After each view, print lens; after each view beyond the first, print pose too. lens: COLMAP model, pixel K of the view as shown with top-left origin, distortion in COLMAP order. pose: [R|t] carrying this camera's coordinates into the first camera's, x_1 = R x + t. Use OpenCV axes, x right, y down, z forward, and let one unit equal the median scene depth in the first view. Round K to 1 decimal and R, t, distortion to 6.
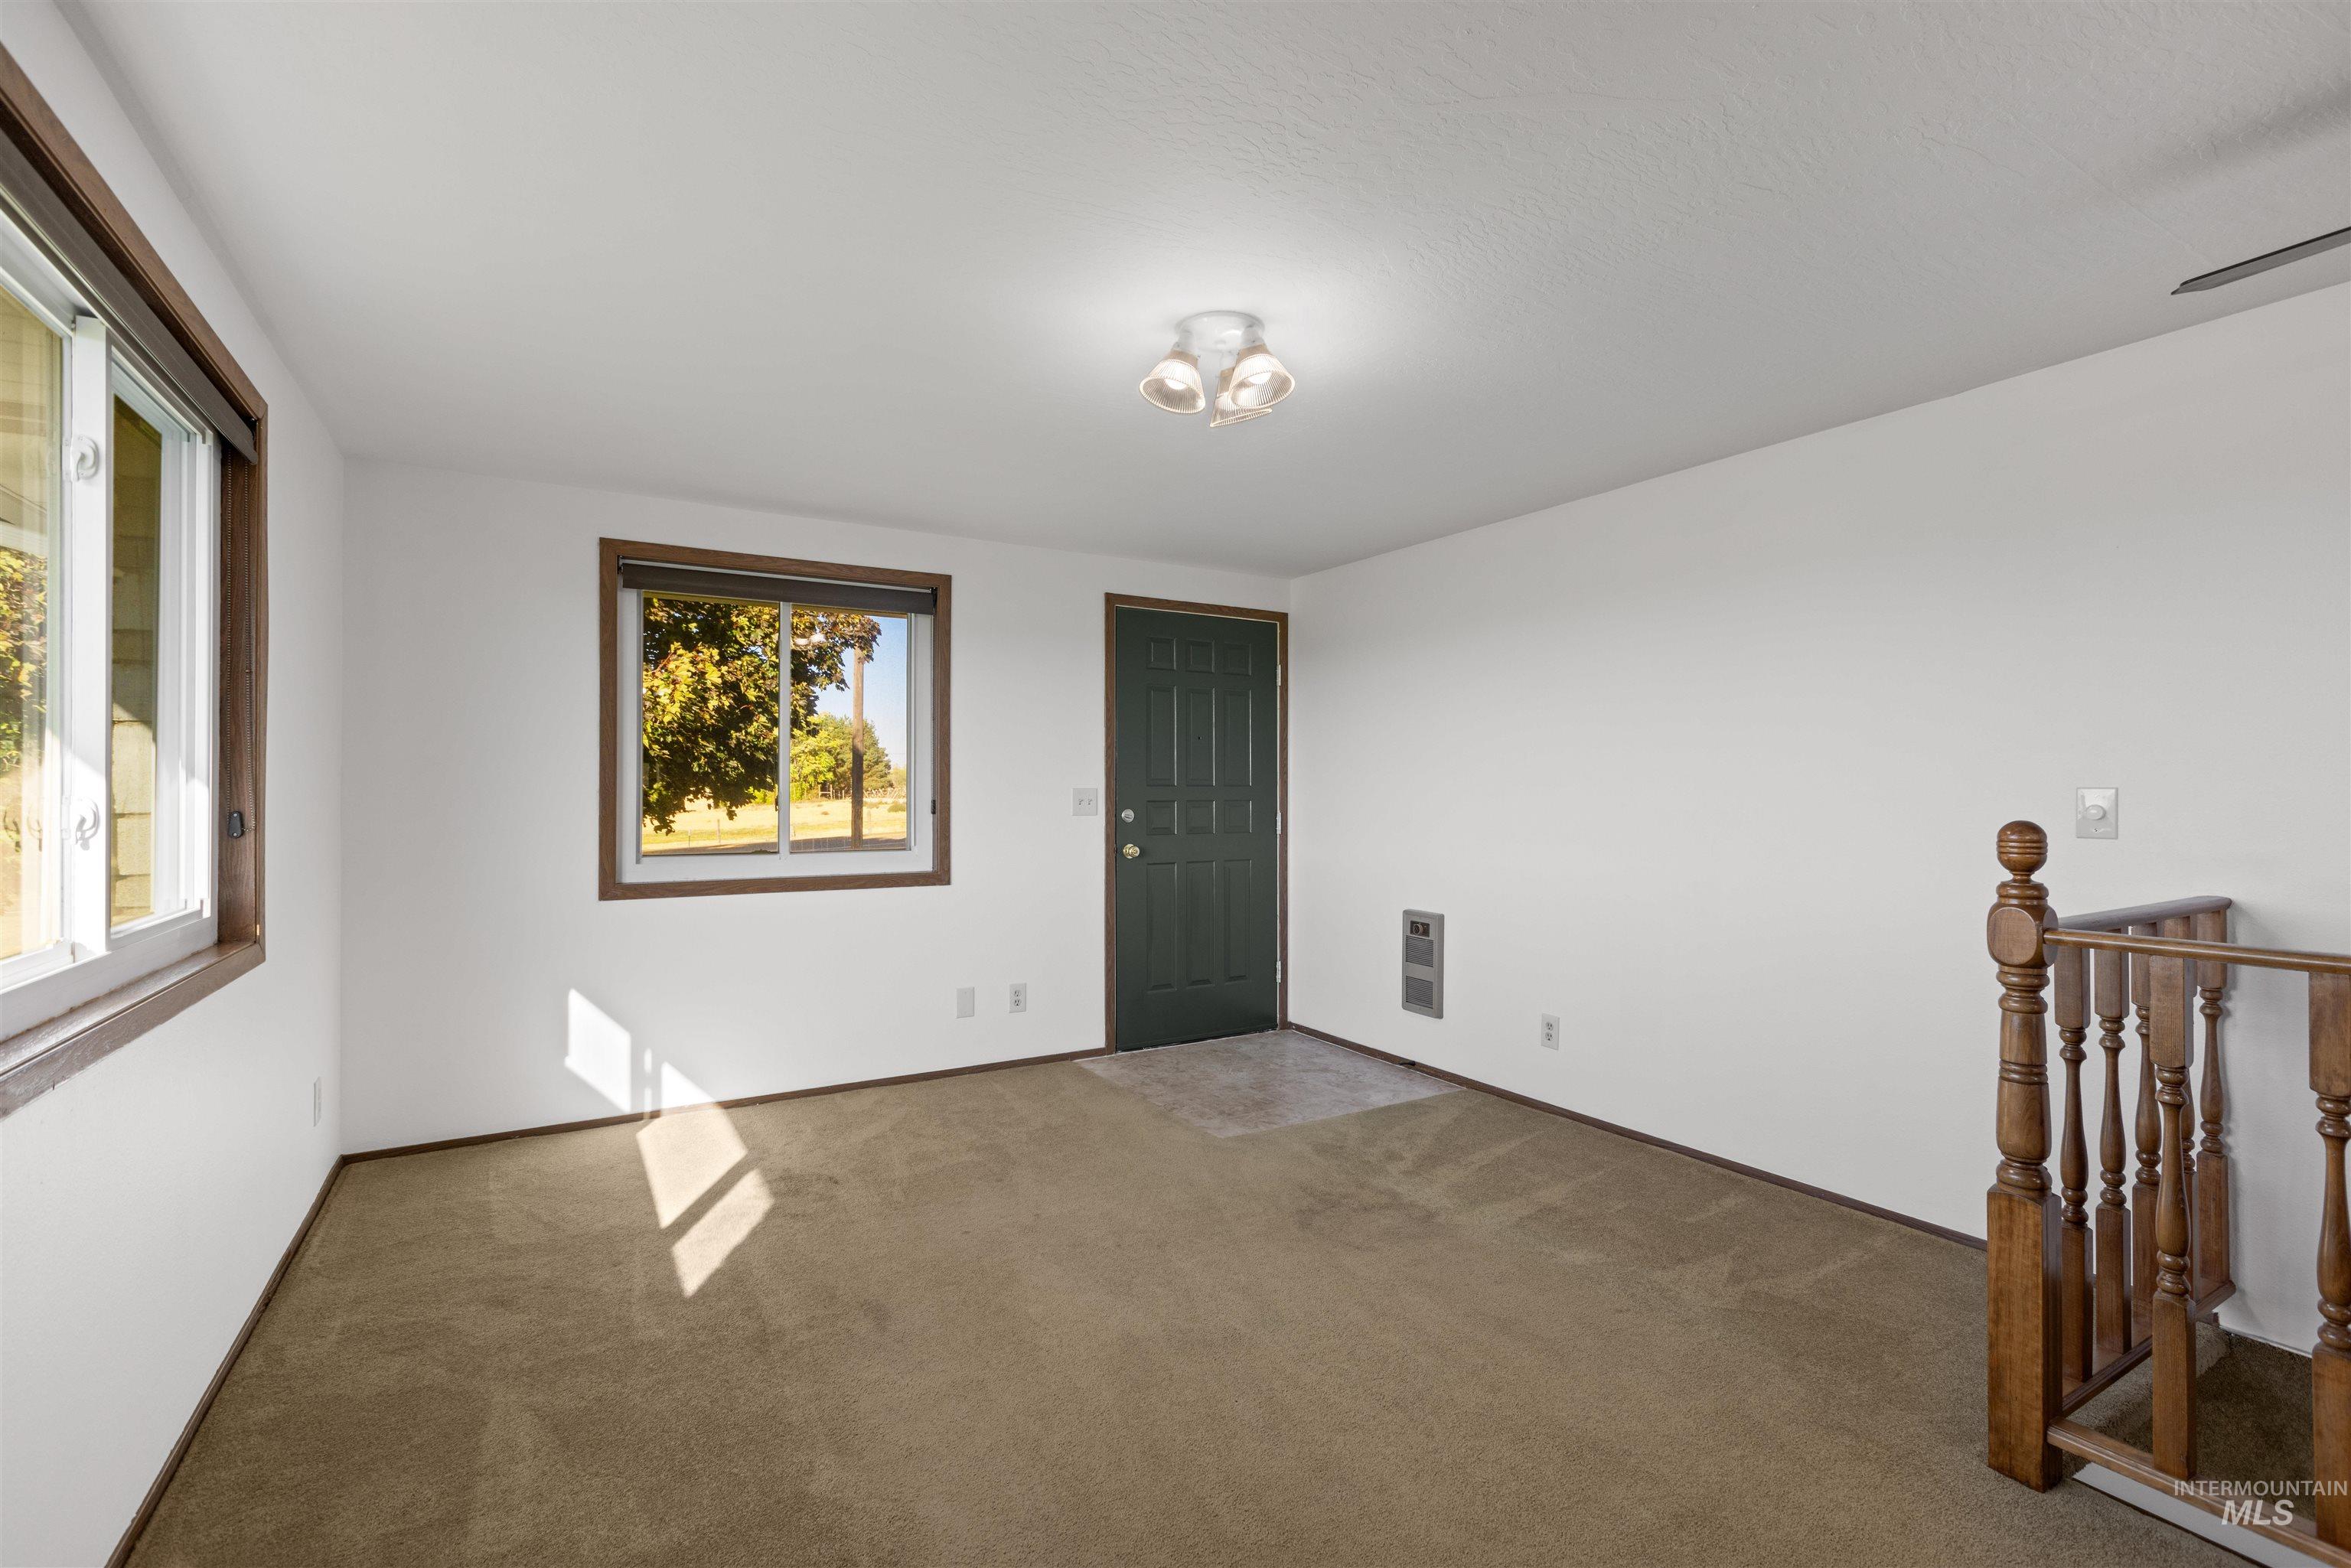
lens RADIAL K [[1070.2, 0, 1172.3], [0, 1070.2, 794.9], [0, 0, 1]] dist [-0.000374, 0.000547]
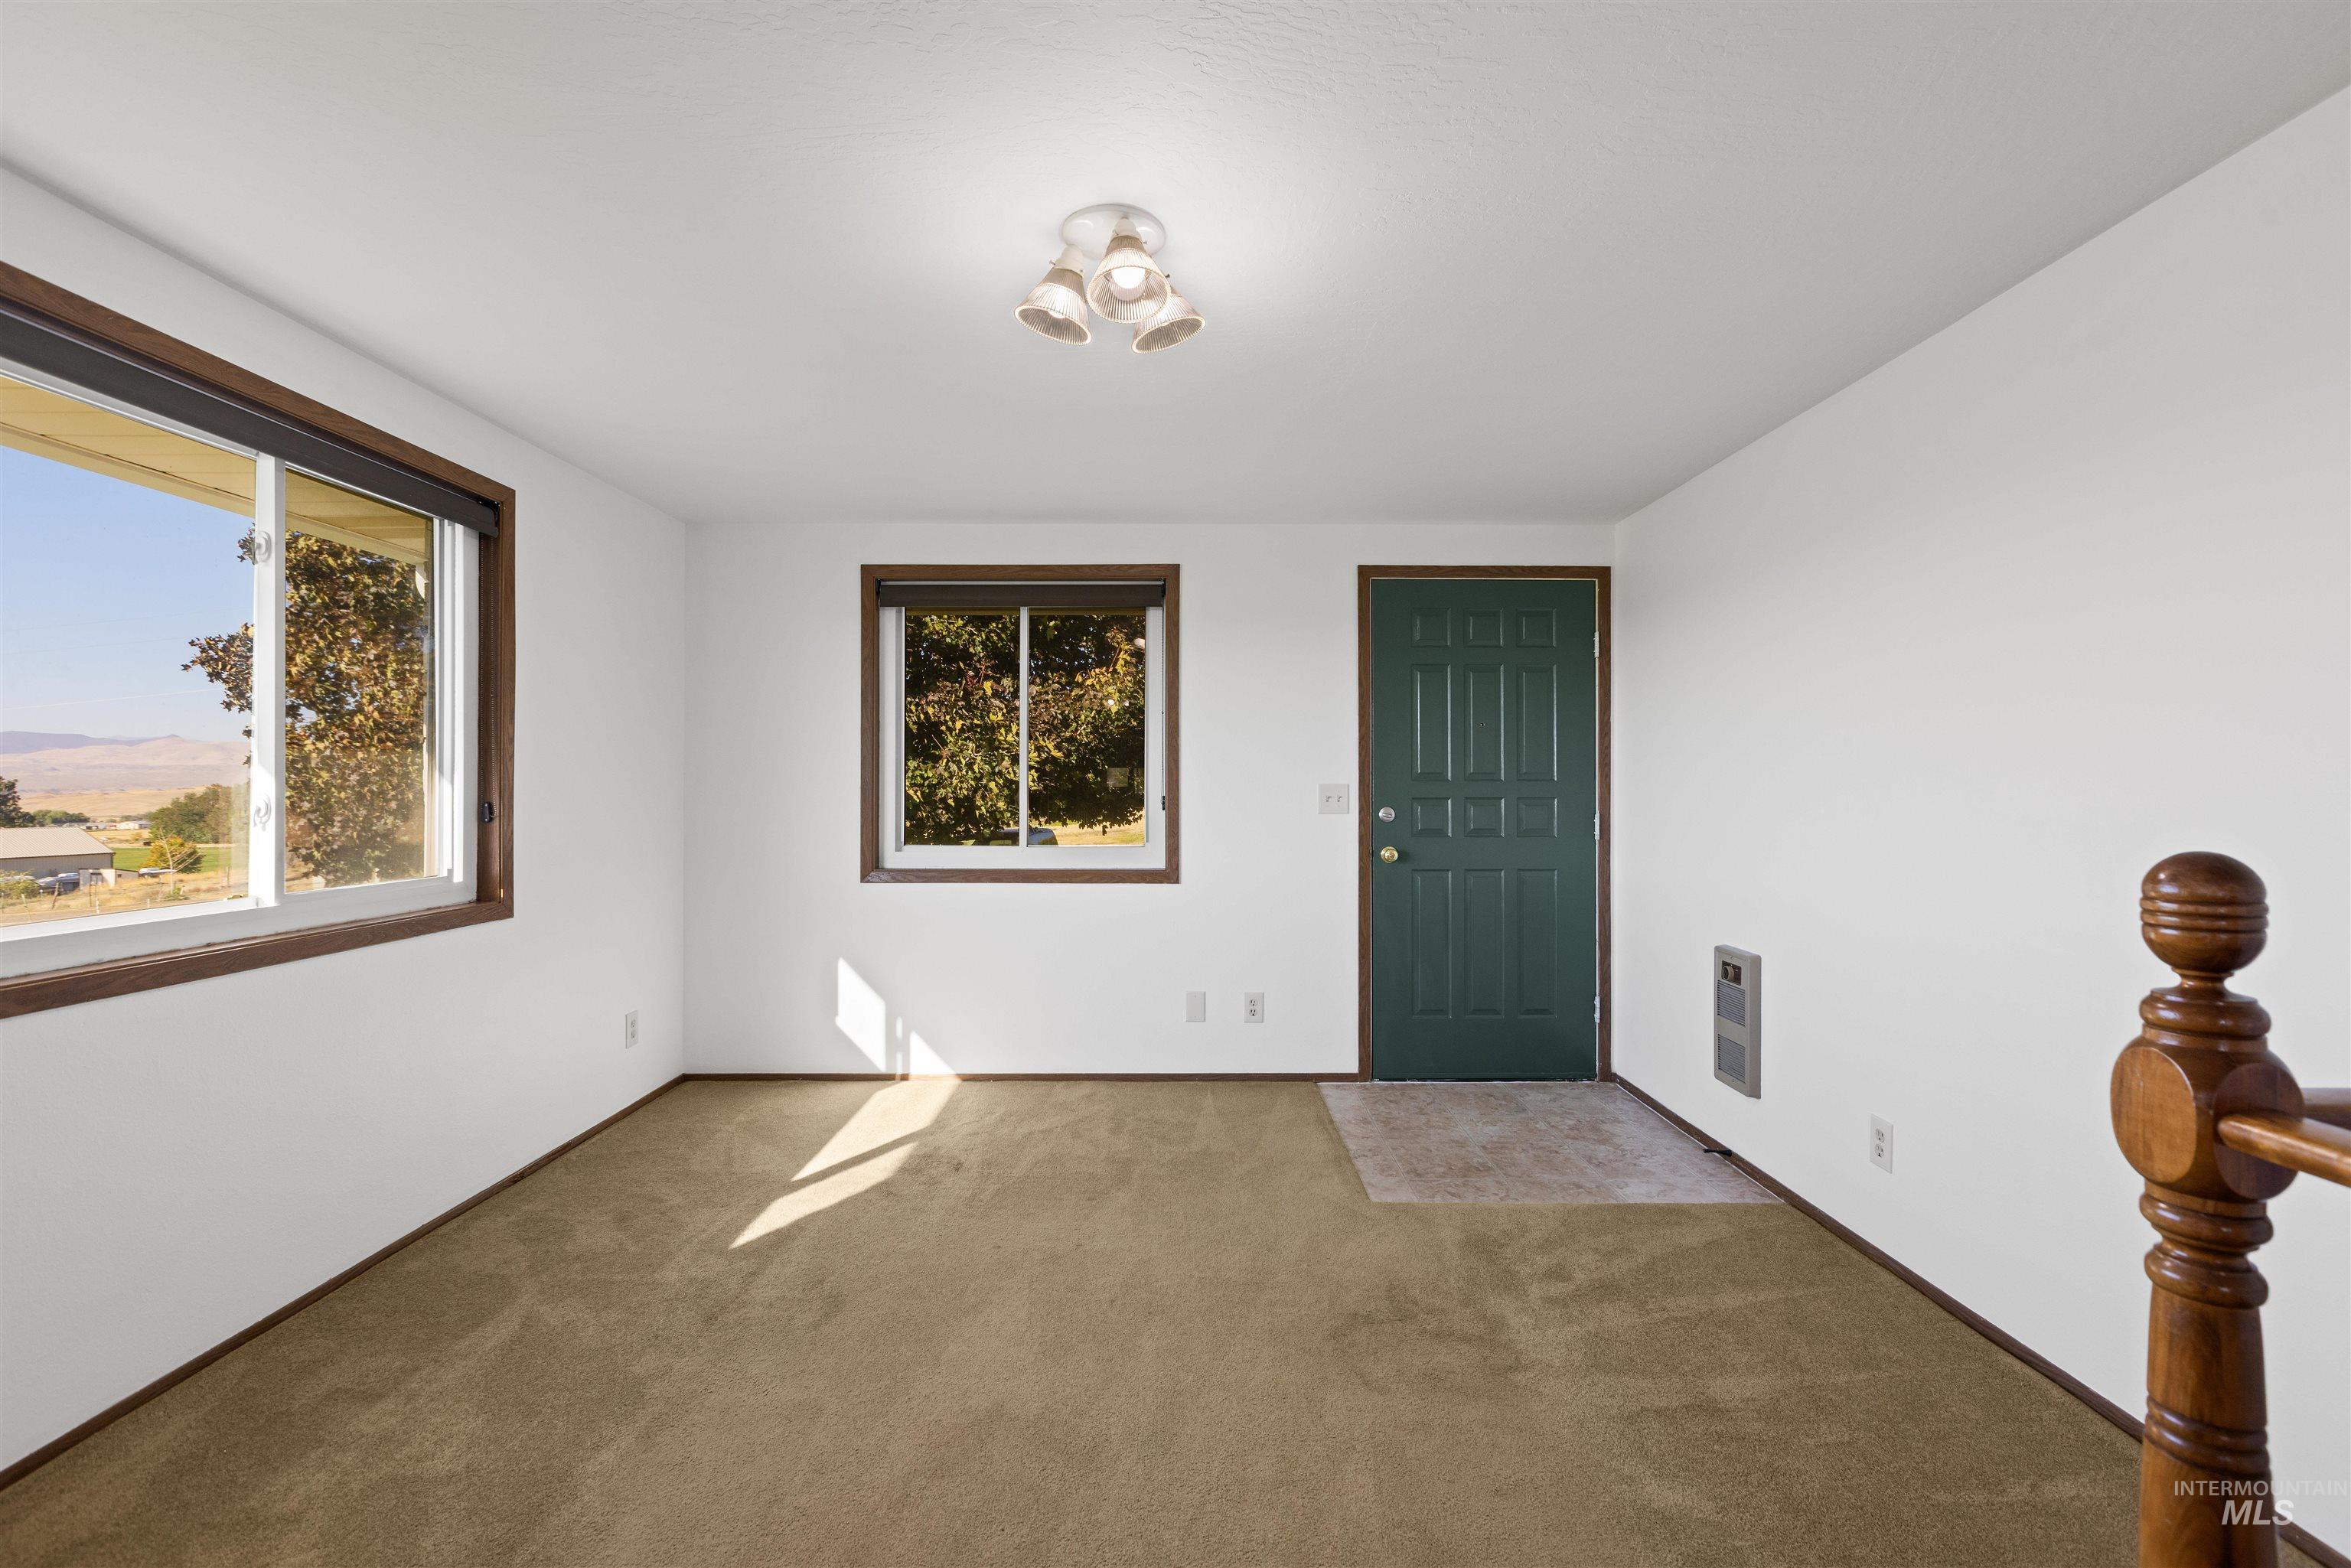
lens RADIAL K [[1052.3, 0, 1162.1], [0, 1052.3, 791.9], [0, 0, 1]] dist [0.000840, 0.000744]
pose [[0.855479, 0.002113, -0.517833, 0.319710], [-0.001781, 0.999998, 0.001139, -0.000009], [0.517834, -0.000052, 0.855481, 0.205230]]
